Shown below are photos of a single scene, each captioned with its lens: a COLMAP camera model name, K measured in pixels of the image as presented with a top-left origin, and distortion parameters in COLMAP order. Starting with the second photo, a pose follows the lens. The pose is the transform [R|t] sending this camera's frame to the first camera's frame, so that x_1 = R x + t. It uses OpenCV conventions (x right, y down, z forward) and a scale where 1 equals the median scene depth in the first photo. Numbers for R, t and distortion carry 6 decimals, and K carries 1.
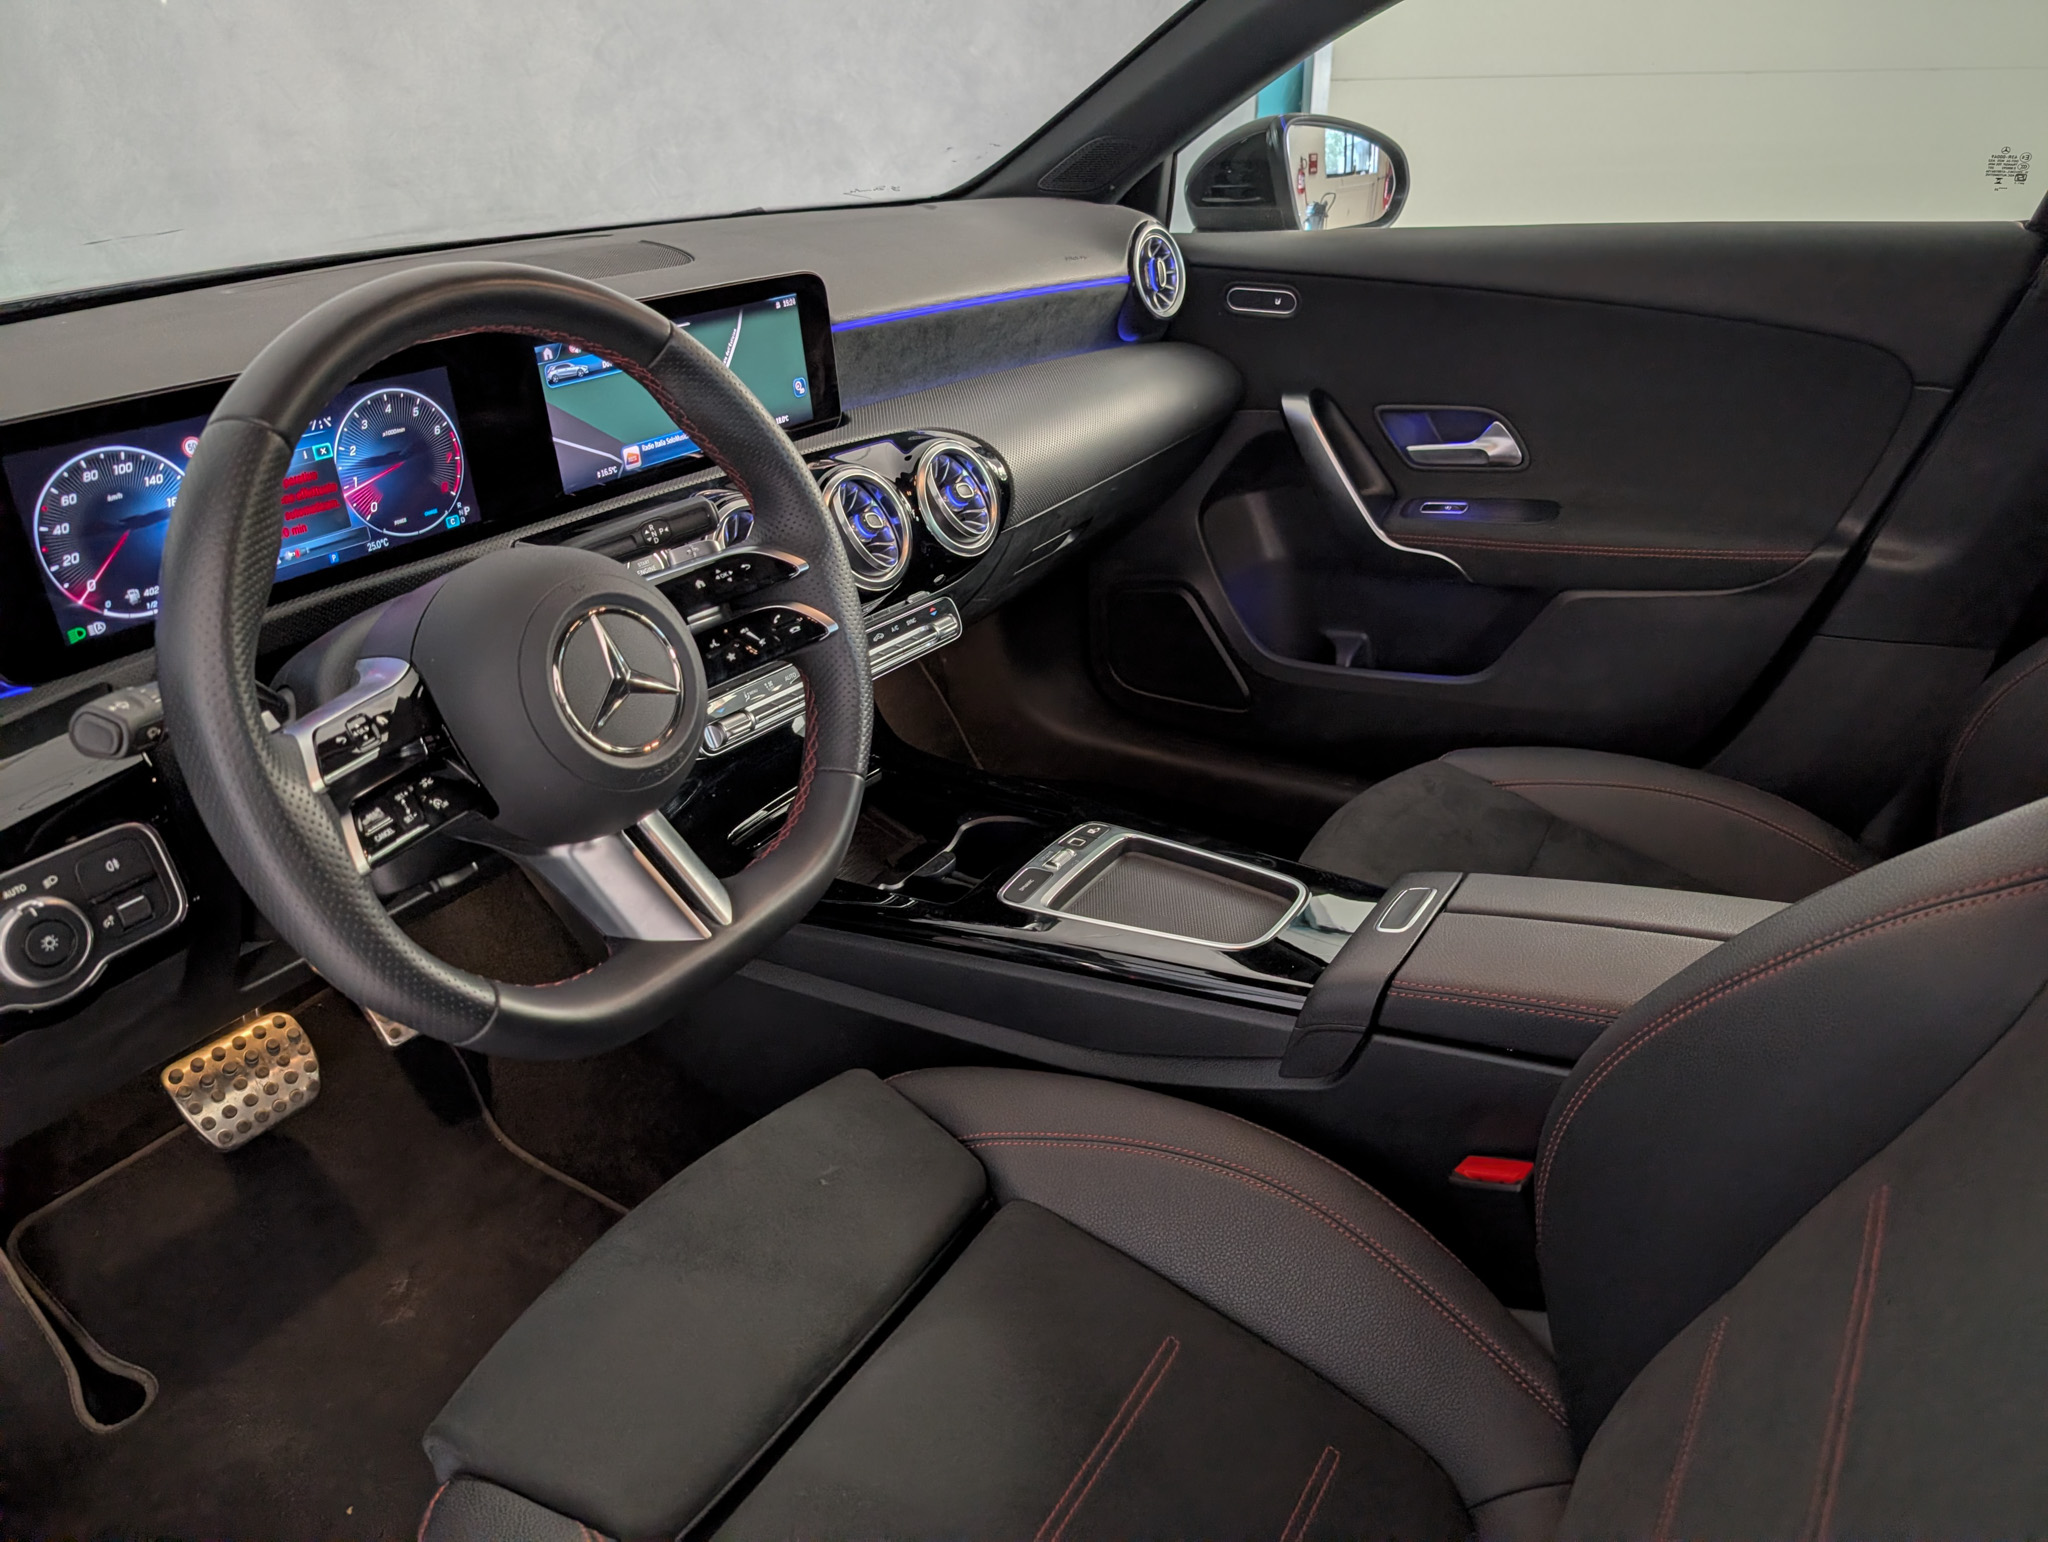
lens RADIAL K [[1479.8, 0, 1035.3], [0, 1479.8, 759.9], [0, 0, 1]] dist [0.006558, -0.000744]
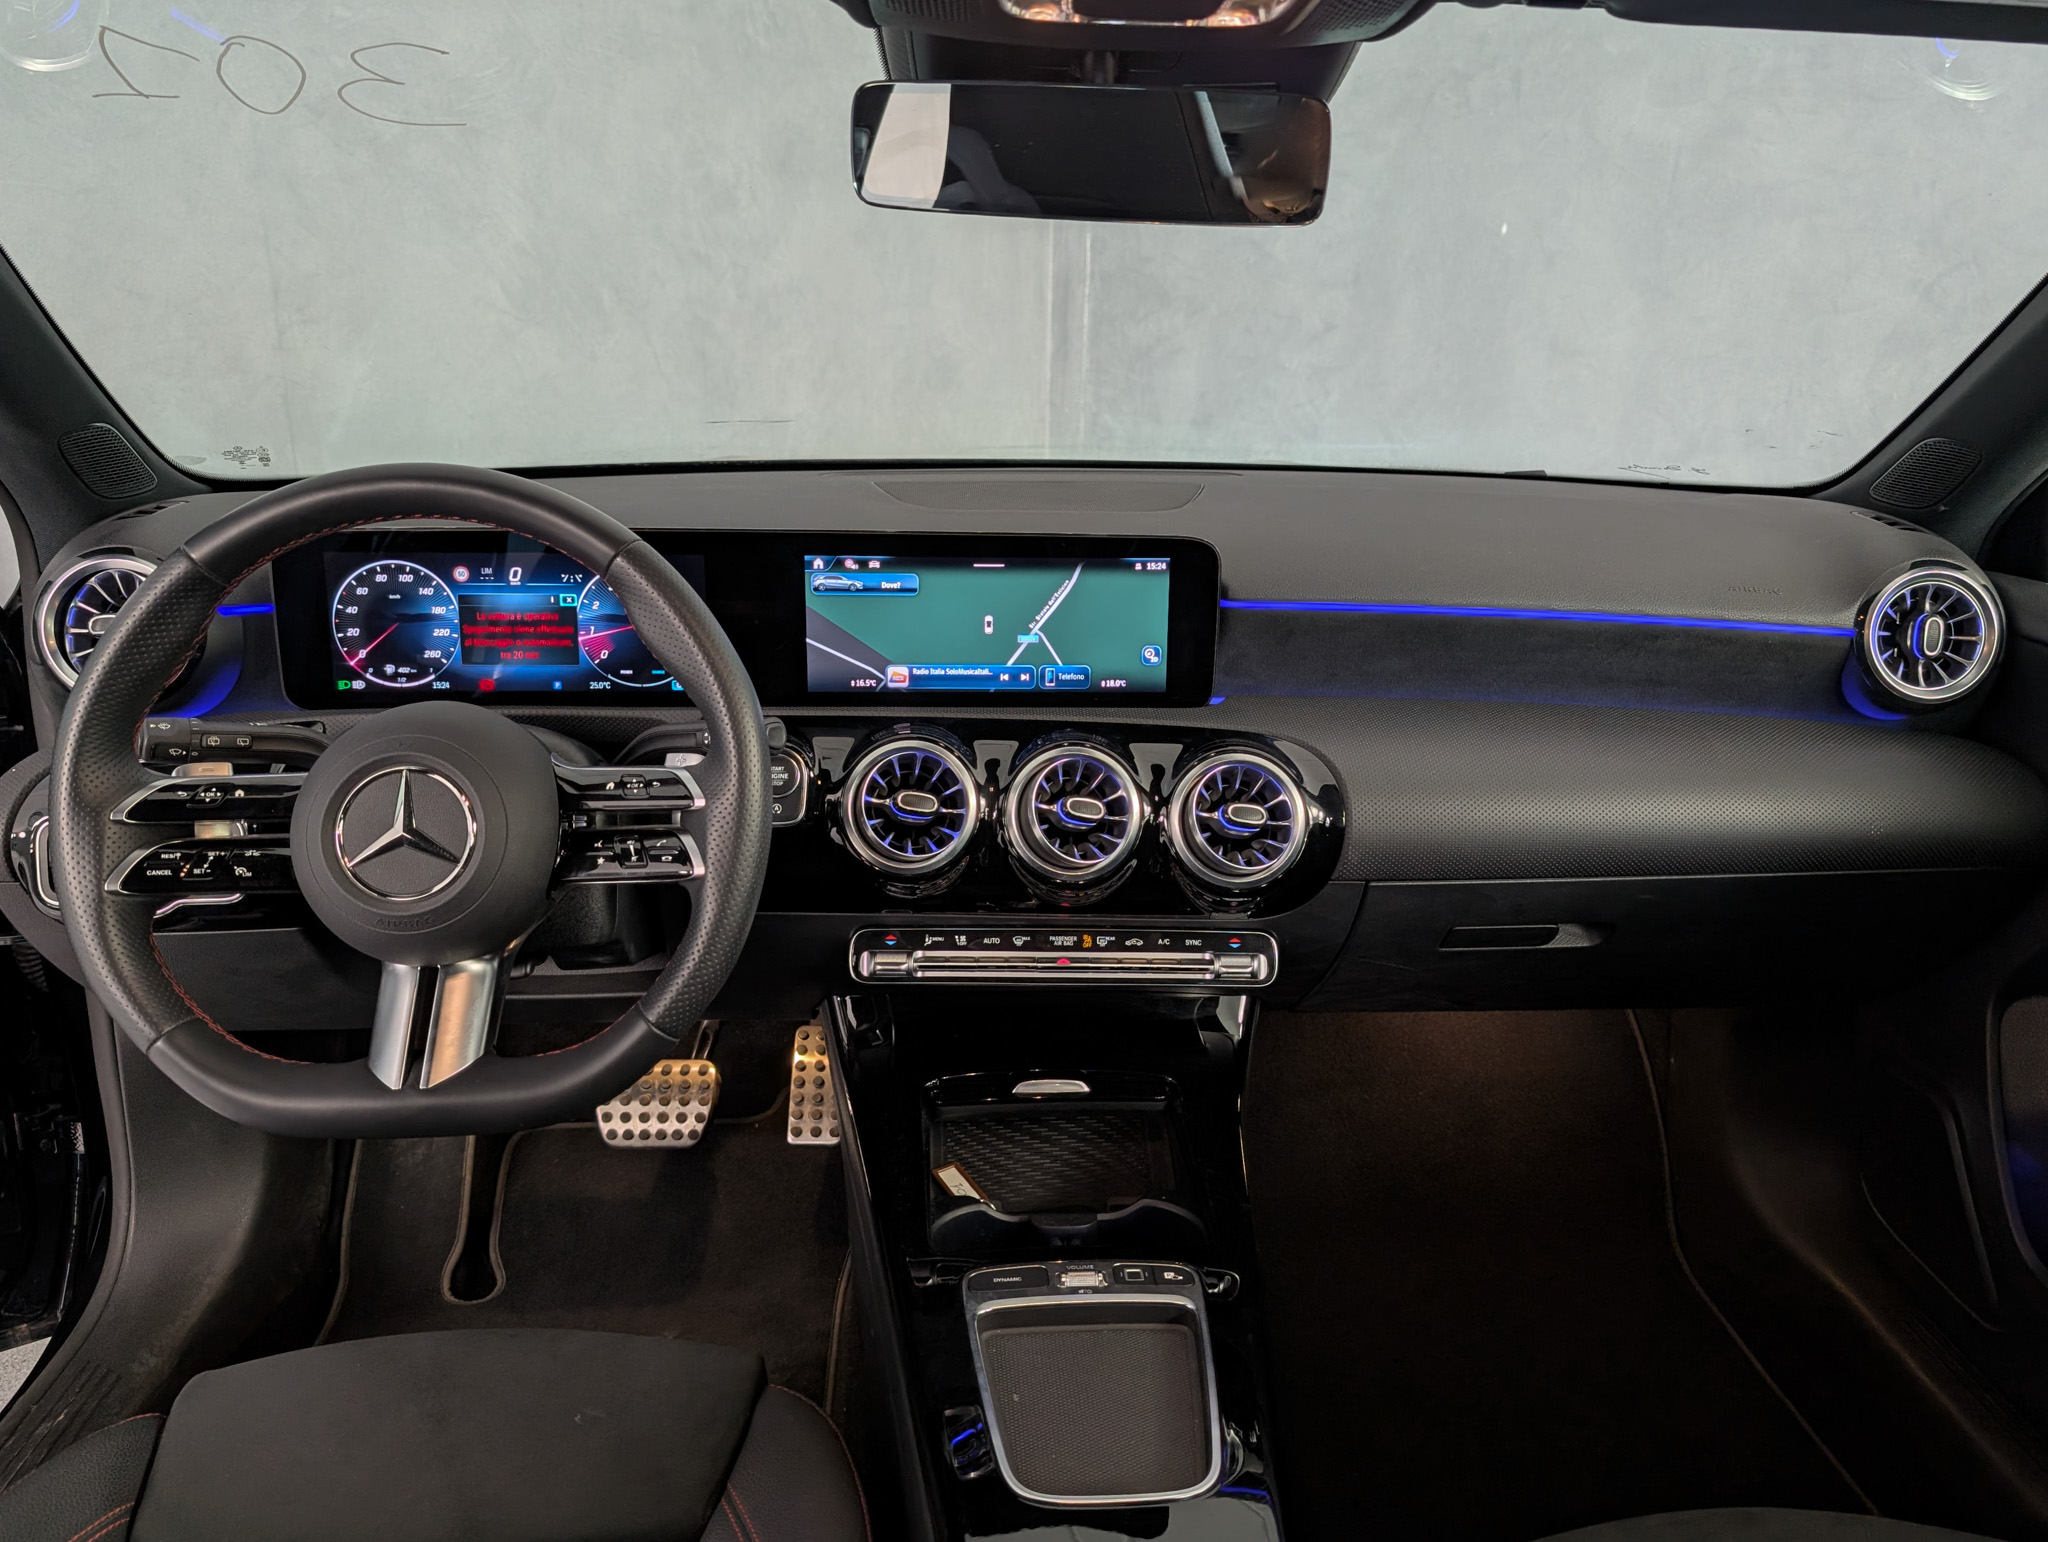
lens RADIAL K [[1572.5, 0, 1085.2], [0, 1572.5, 724.4], [0, 0, 1]] dist [0.039007, -0.159258]
pose [[0.593317, 0.252836, -0.764231, 0.748425], [-0.376406, 0.926345, 0.014243, -0.280951], [0.711543, 0.279210, 0.644786, 0.482330]]
